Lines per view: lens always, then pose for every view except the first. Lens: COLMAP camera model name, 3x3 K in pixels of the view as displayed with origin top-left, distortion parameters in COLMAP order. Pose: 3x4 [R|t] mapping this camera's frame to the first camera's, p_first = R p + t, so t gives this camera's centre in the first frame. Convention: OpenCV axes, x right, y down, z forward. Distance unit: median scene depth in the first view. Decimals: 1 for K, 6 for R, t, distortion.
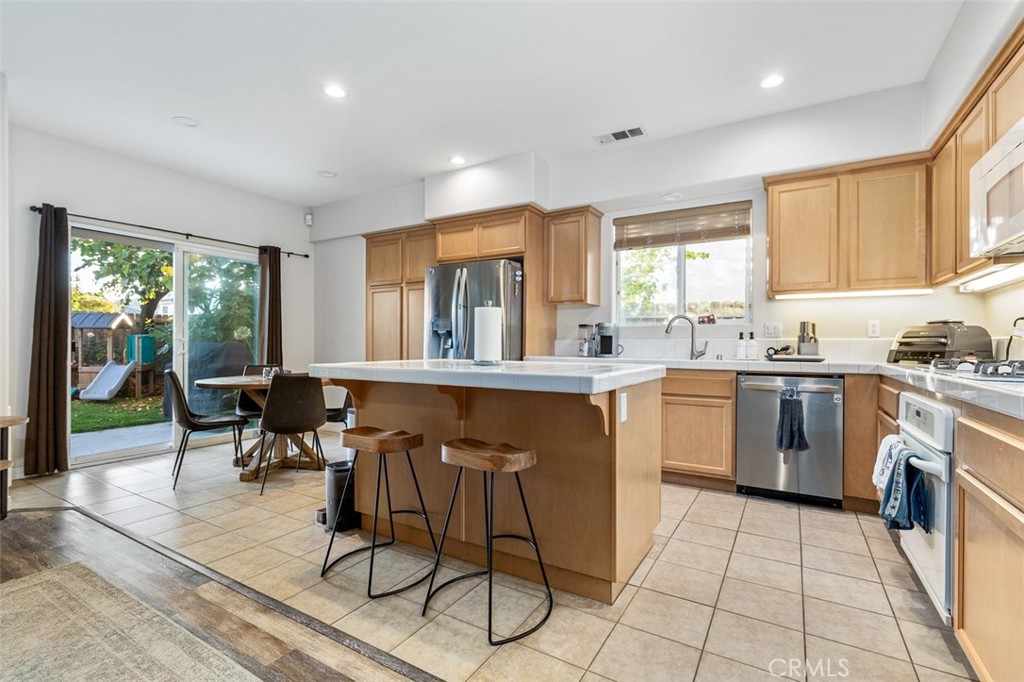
lens RADIAL K [[464.7, 0, 512.1], [0, 464.7, 343.2], [0, 0, 1]] dist [0.003831, -0.000714]
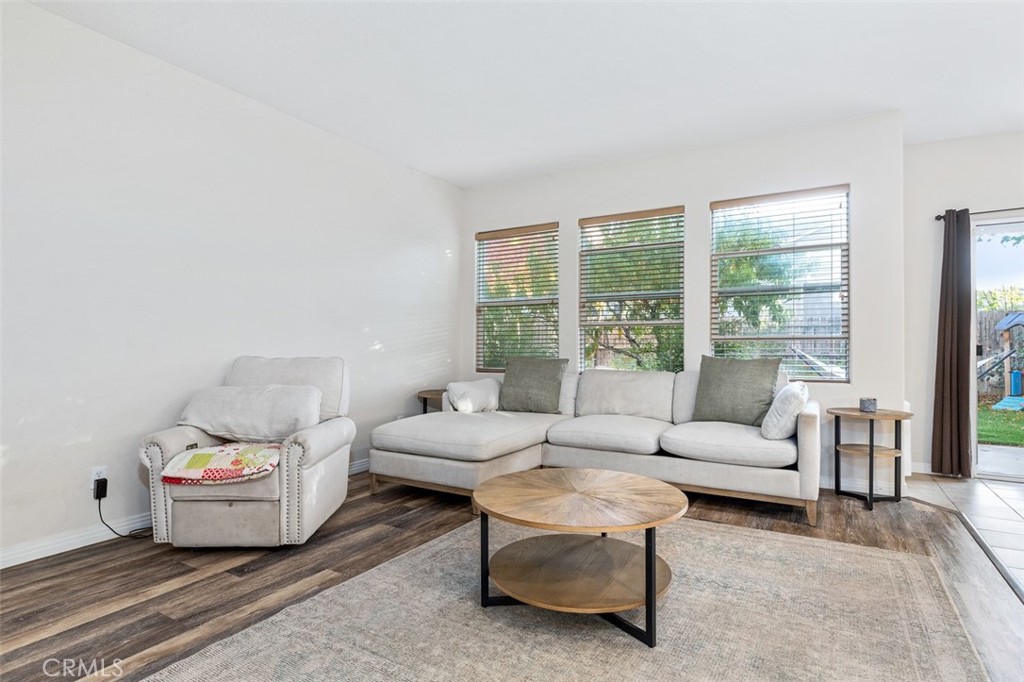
lens RADIAL K [[533.1, 0, 505.1], [0, 533.1, 342.5], [0, 0, 1]] dist [-0.000245, 0.000939]
pose [[-0.001335, -0.008061, -0.999967, 0.153585], [-0.001124, 0.999967, -0.008059, 0.002264], [0.999998, 0.001113, -0.001344, 0.039264]]
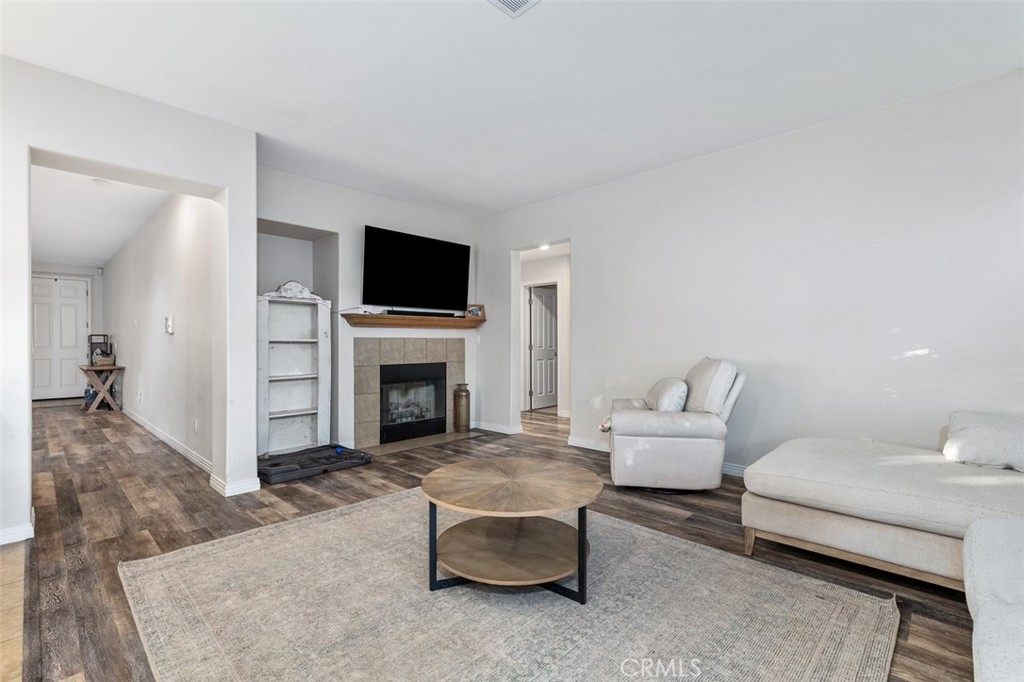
lens RADIAL K [[464.7, 0, 512.4], [0, 464.7, 340.1], [0, 0, 1]] dist [0.003831, -0.000714]
pose [[-0.976409, 0.000462, 0.215930, -0.576584], [0.000257, 0.999999, -0.000977, -0.016527], [-0.215930, -0.000899, -0.976408, 0.712082]]
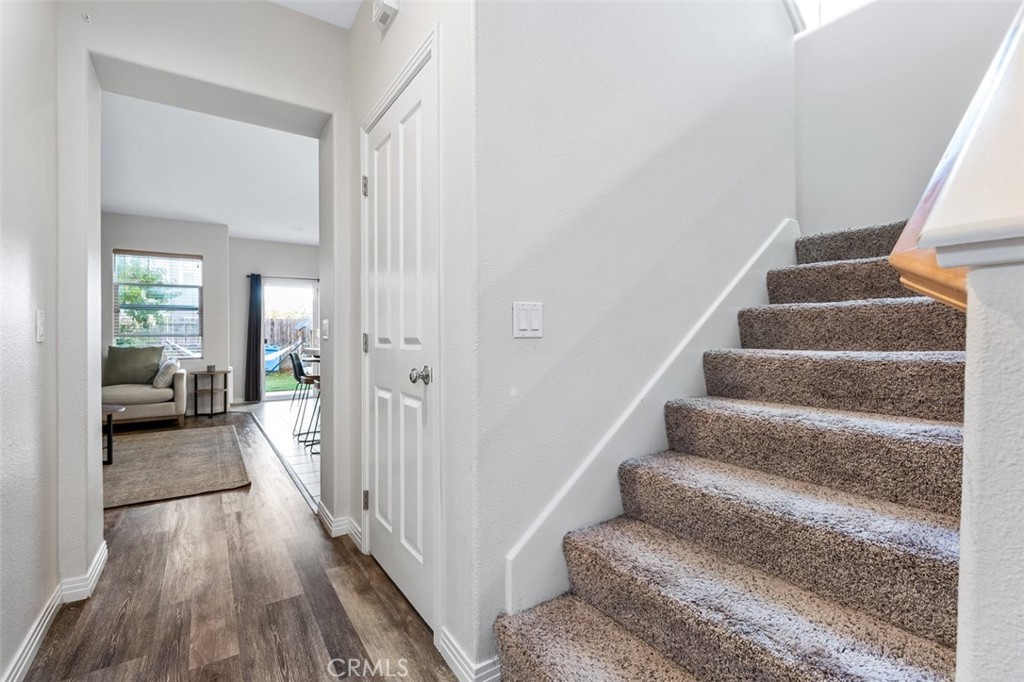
lens RADIAL K [[464.7, 0, 506.0], [0, 464.7, 333.3], [0, 0, 1]] dist [0.003831, -0.000714]
pose [[0.903174, -0.011906, -0.429110, 0.915584], [0.008068, 0.999910, -0.010763, 0.004831], [0.429199, 0.006259, 0.903188, -0.393953]]
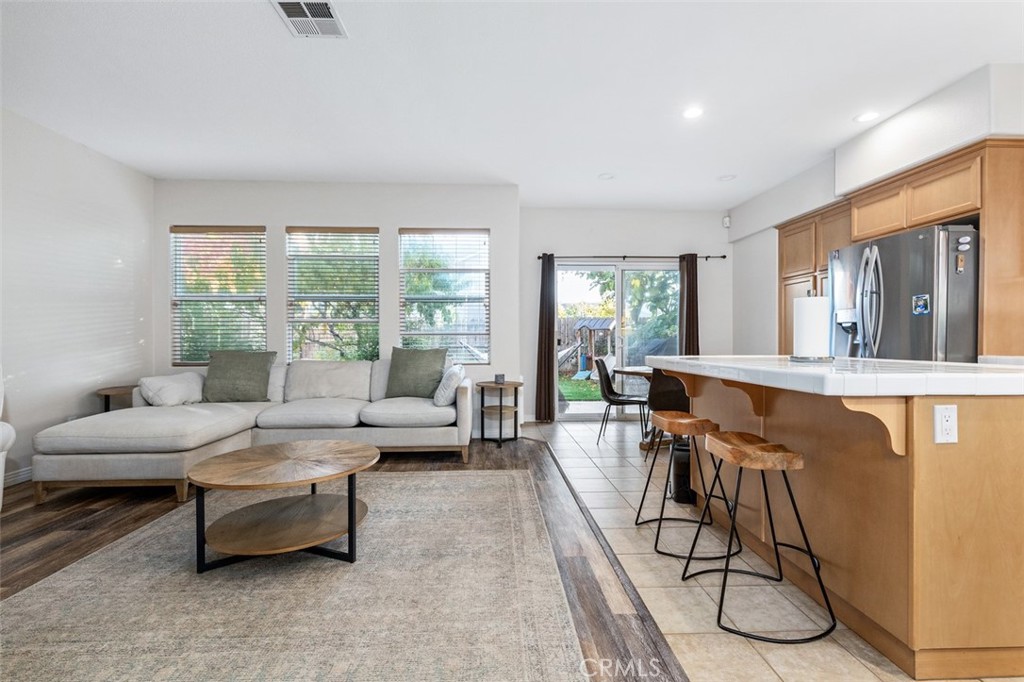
lens RADIAL K [[464.7, 0, 507.1], [0, 464.7, 341.7], [0, 0, 1]] dist [0.003831, -0.000714]
pose [[0.553465, 0.000391, -0.832873, 0.249722], [0.001926, 0.999997, 0.001750, 0.004025], [0.832870, -0.002573, 0.553462, 0.013742]]
